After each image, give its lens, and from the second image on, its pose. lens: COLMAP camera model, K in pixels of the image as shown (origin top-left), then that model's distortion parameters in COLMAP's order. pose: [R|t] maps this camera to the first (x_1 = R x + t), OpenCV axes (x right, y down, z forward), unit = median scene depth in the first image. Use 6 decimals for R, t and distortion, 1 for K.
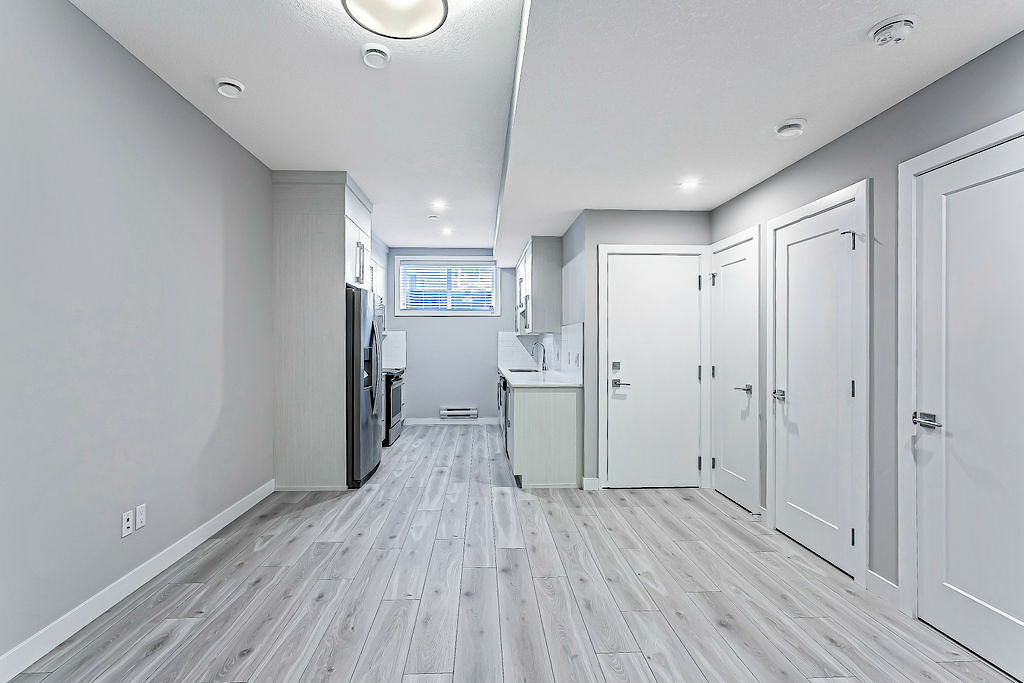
lens RADIAL K [[486.1, 0, 510.5], [0, 486.1, 341.7], [0, 0, 1]] dist [0.004928, 0.000692]
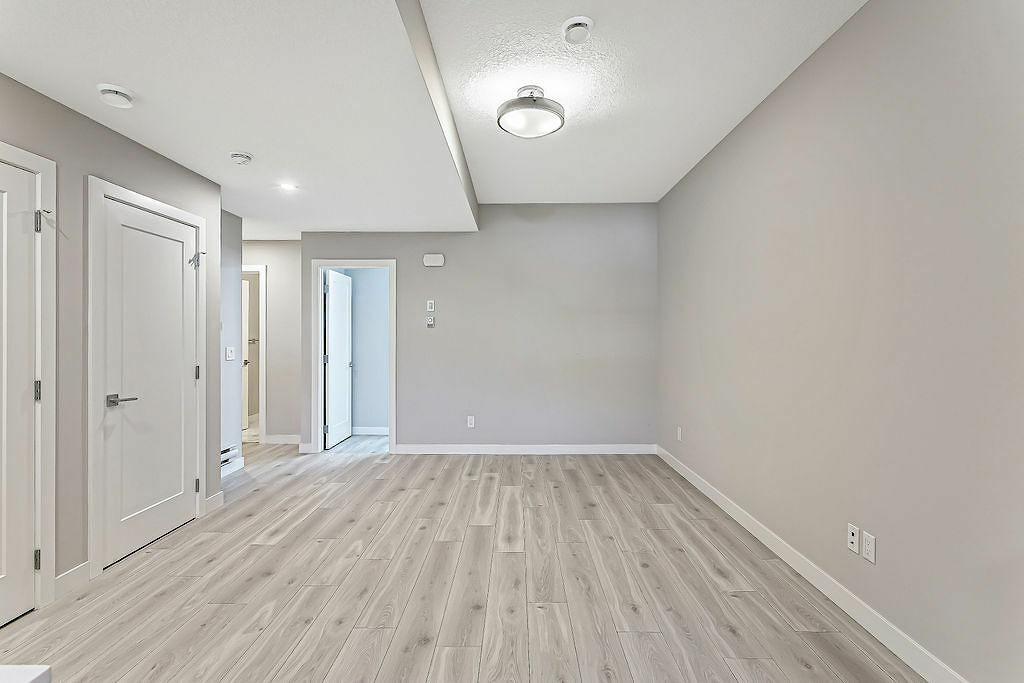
lens RADIAL K [[486.1, 0, 497.3], [0, 486.1, 330.7], [0, 0, 1]] dist [0.004928, 0.000692]
pose [[-0.994833, 0.000724, 0.101518, -0.156691], [-0.001110, 0.999837, -0.018008, 0.004563], [-0.101515, -0.018028, -0.994671, 1.383727]]
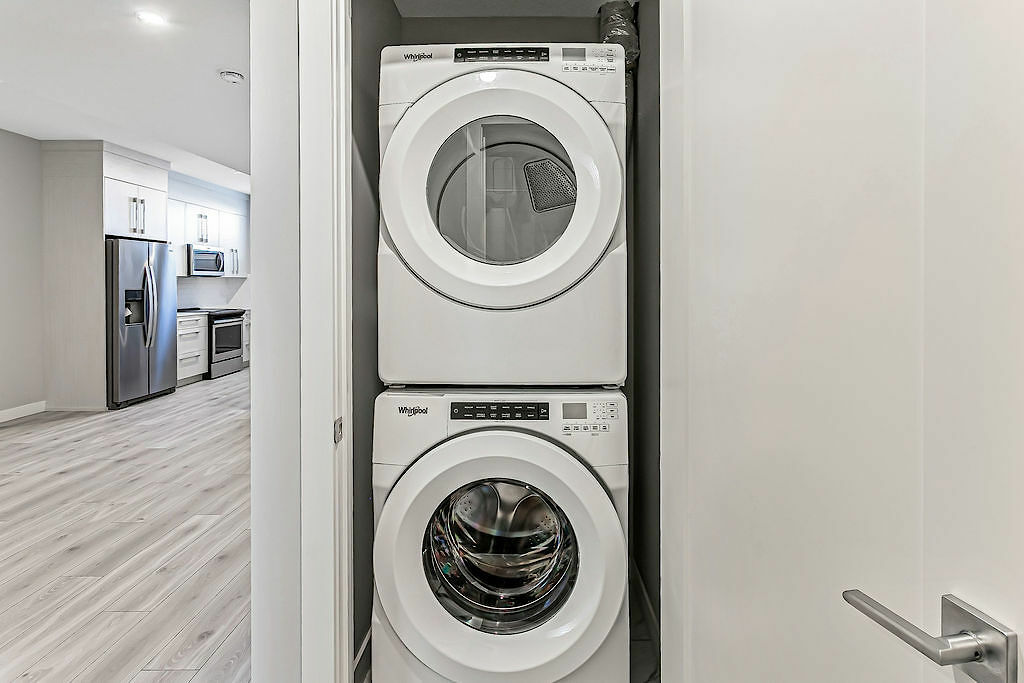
lens RADIAL K [[543.4, 0, 532.6], [0, 543.4, 284.7], [0, 0, 1]] dist [0.006778, 0.000563]
pose [[0.998239, -0.005856, -0.059036, 0.940258], [0.006373, 0.999943, 0.008573, -0.006514], [0.058983, -0.008934, 0.998219, -0.312465]]
